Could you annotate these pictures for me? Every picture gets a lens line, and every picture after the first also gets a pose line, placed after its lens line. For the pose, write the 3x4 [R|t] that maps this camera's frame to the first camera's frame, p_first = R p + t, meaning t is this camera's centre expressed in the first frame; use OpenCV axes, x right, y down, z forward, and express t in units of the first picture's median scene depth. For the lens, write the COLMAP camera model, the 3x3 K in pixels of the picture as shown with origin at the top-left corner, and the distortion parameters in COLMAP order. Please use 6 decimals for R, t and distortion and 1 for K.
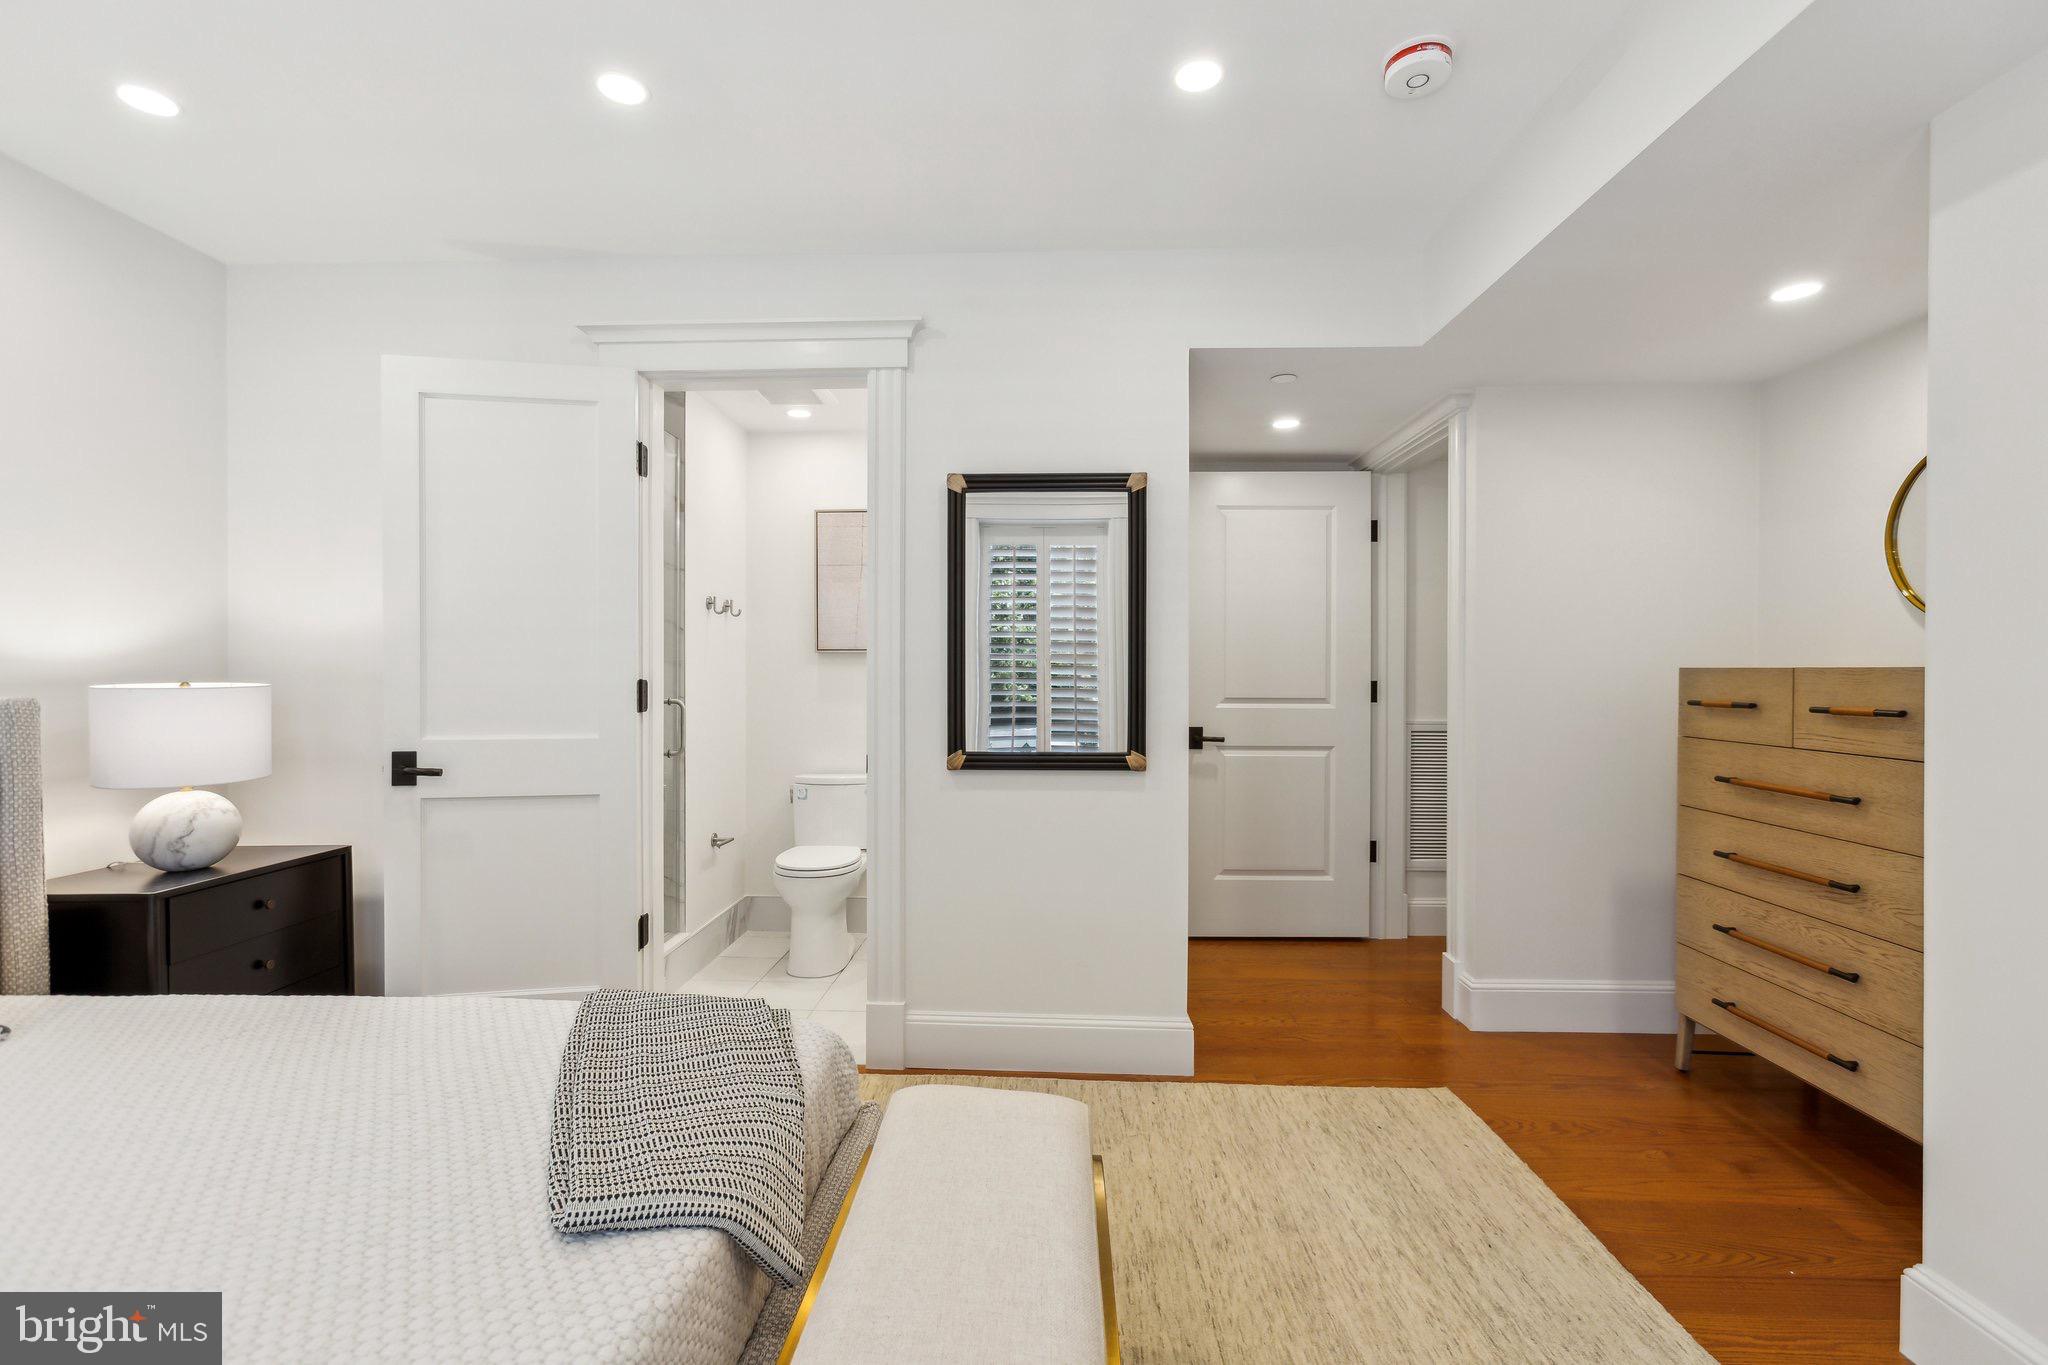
lens RADIAL K [[894.5, 0, 1024.0], [0, 894.5, 682.5], [0, 0, 1]] dist [-0.049369, 0.028052]
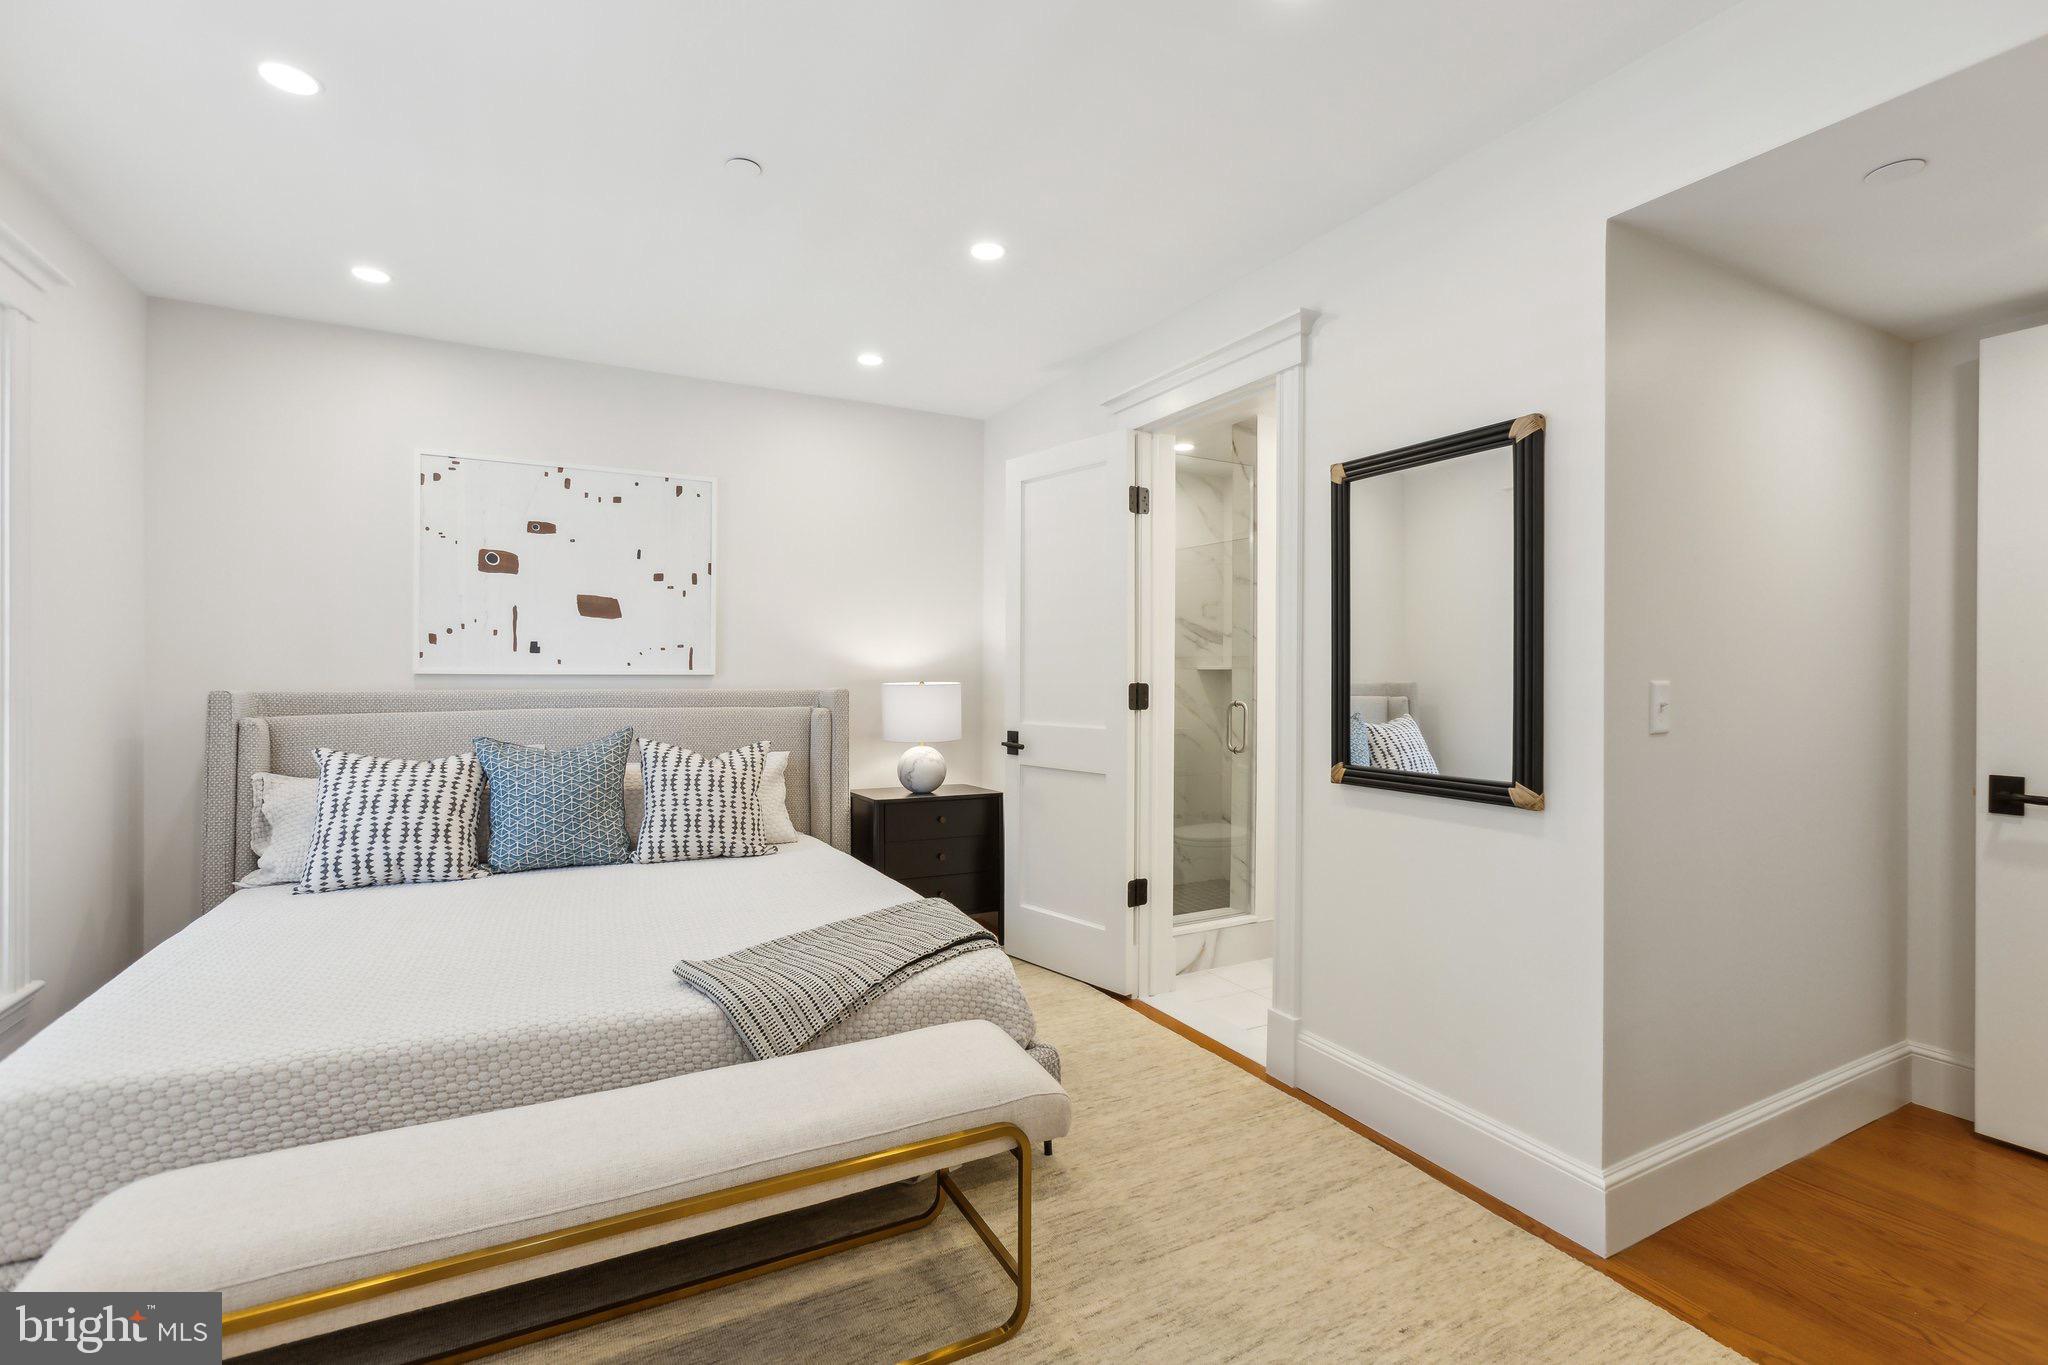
lens RADIAL K [[910.7, 0, 1024.0], [0, 910.7, 682.5], [0, 0, 1]] dist [-0.000903, 0.001184]
pose [[0.512645, 0.008705, -0.858557, 0.572391], [-0.013409, 0.999908, 0.002132, -0.004432], [0.858496, 0.010420, 0.512714, 0.236835]]
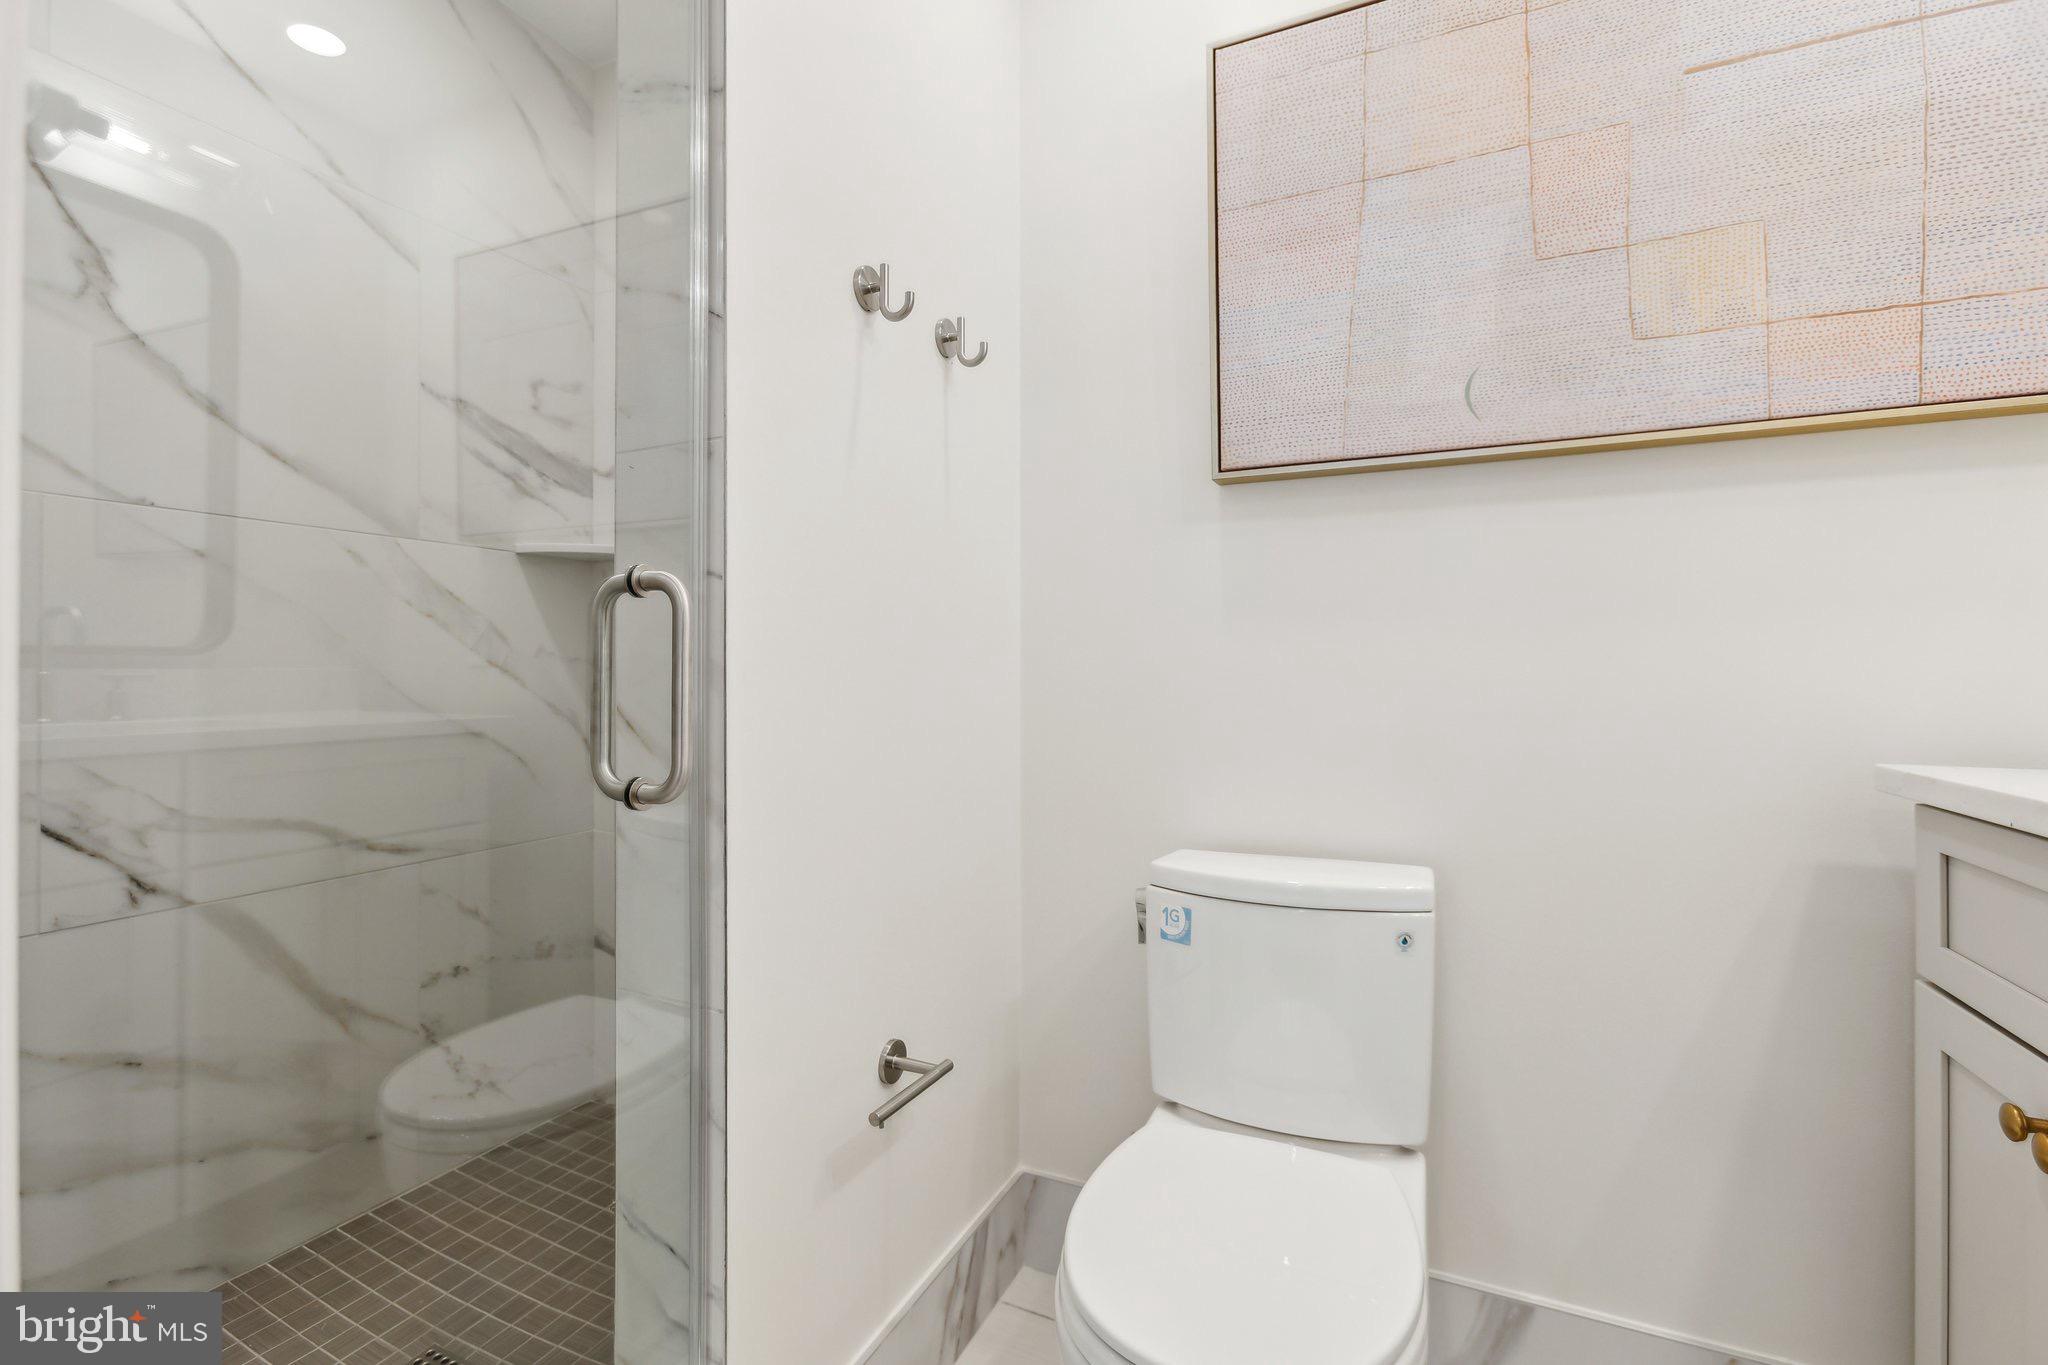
lens RADIAL K [[957.9, 0, 1020.6], [0, 957.9, 645.0], [0, 0, 1]] dist [-0.002744, 0.000051]
pose [[0.917020, -0.014011, -0.398596, -0.252668], [0.003576, 0.999631, -0.026912, 0.059643], [0.398826, 0.023253, 0.916732, 1.027436]]
